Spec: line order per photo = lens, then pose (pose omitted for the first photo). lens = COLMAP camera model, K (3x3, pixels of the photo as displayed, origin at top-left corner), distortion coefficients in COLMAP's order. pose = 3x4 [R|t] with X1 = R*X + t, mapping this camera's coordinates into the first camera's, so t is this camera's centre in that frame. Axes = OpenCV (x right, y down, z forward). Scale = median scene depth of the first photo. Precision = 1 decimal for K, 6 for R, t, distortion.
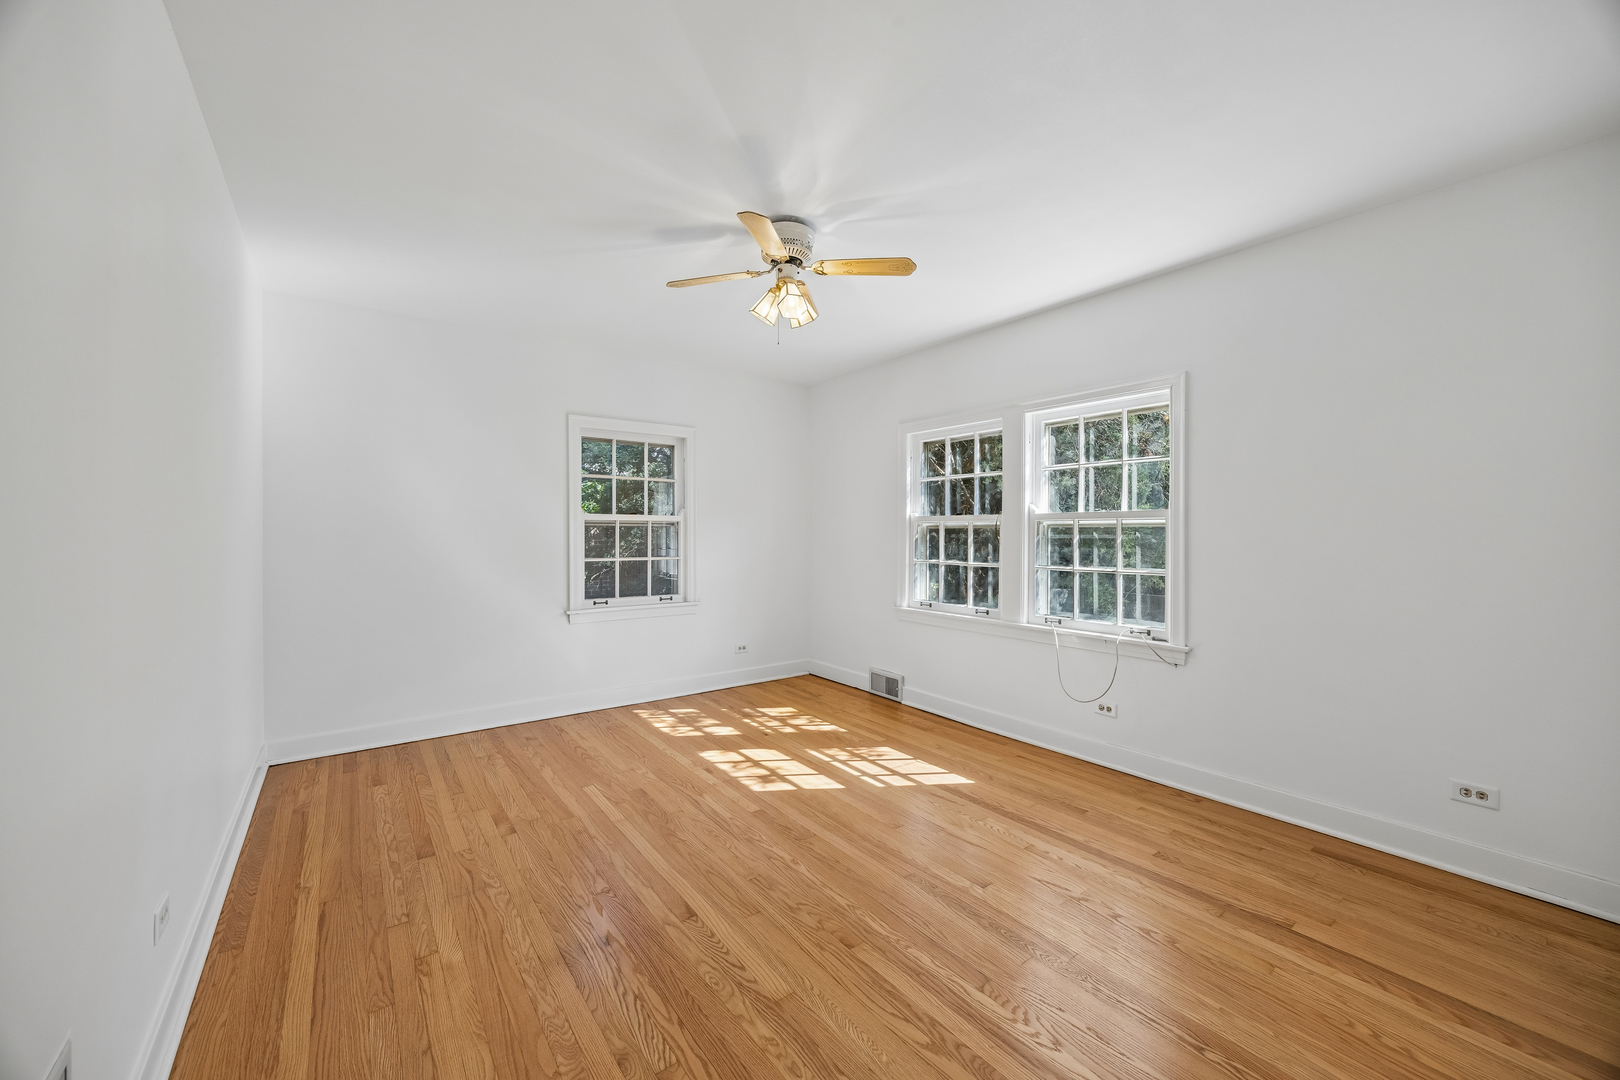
lens RADIAL K [[616.0, 0, 805.0], [0, 616.0, 531.0], [0, 0, 1]] dist [-0.004901, -0.000047]
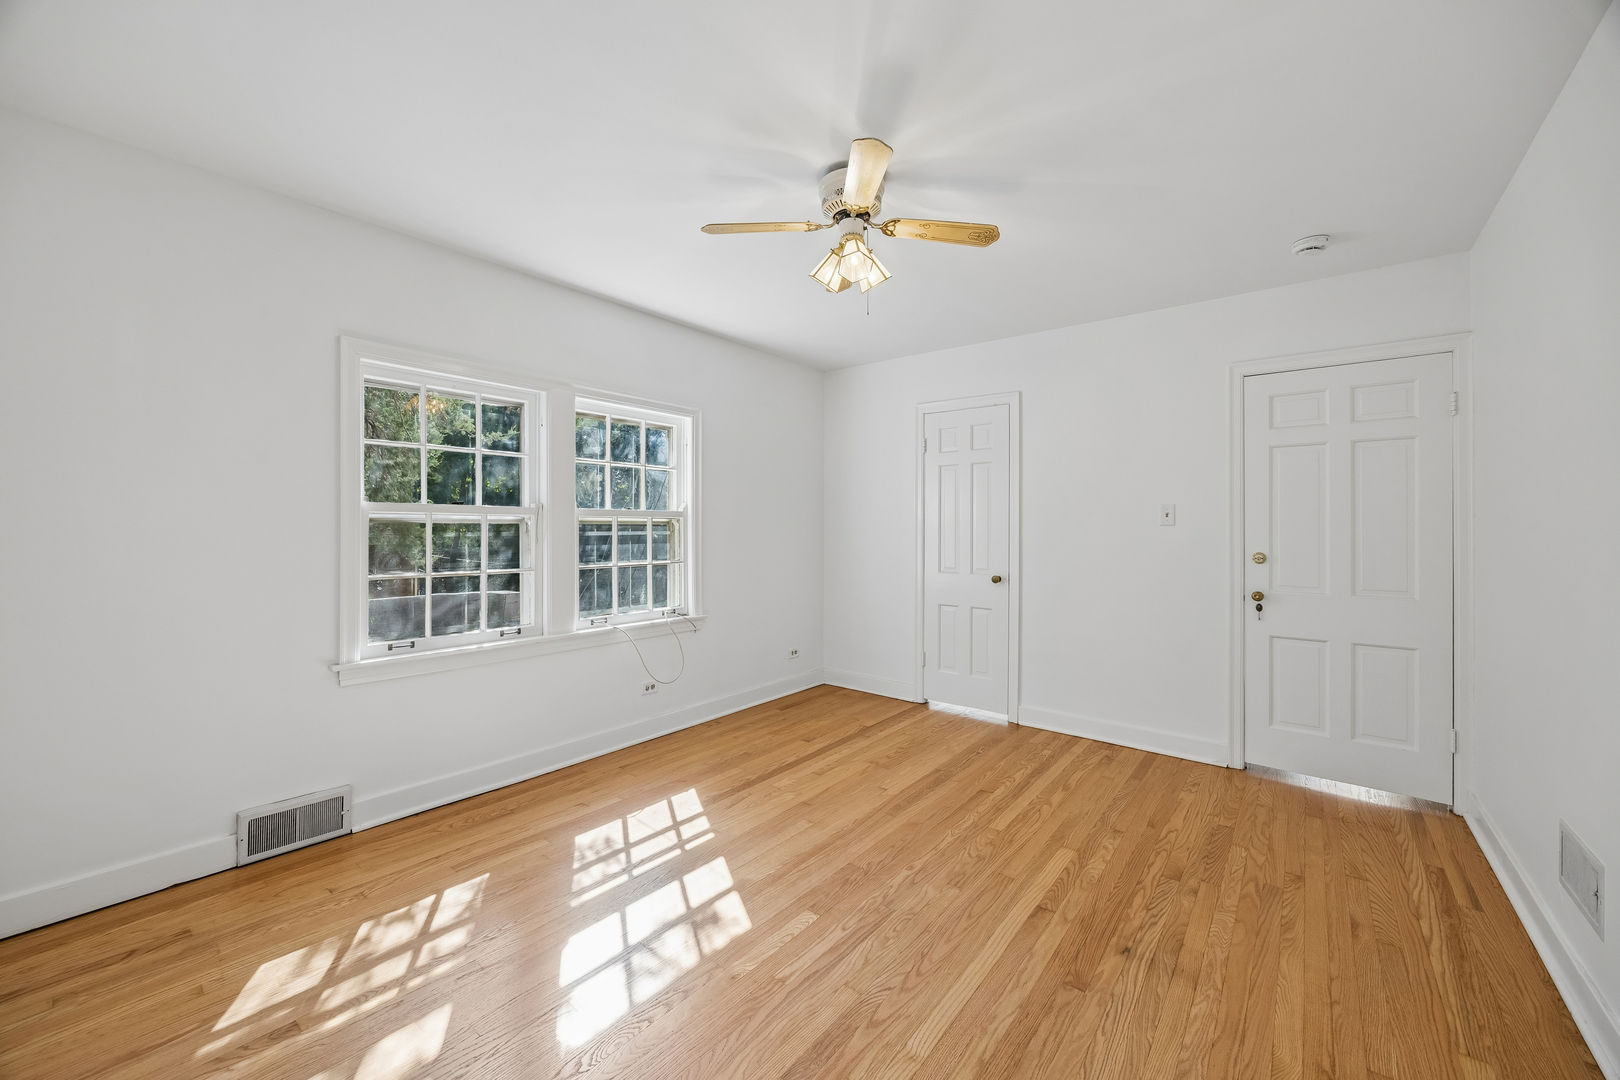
lens RADIAL K [[616.0, 0, 805.0], [0, 616.0, 531.0], [0, 0, 1]] dist [-0.004901, -0.000047]
pose [[-0.241135, -0.008961, 0.970450, -0.658100], [-0.007734, 0.999943, 0.007312, -0.004975], [-0.970461, -0.005743, -0.241190, 0.997233]]
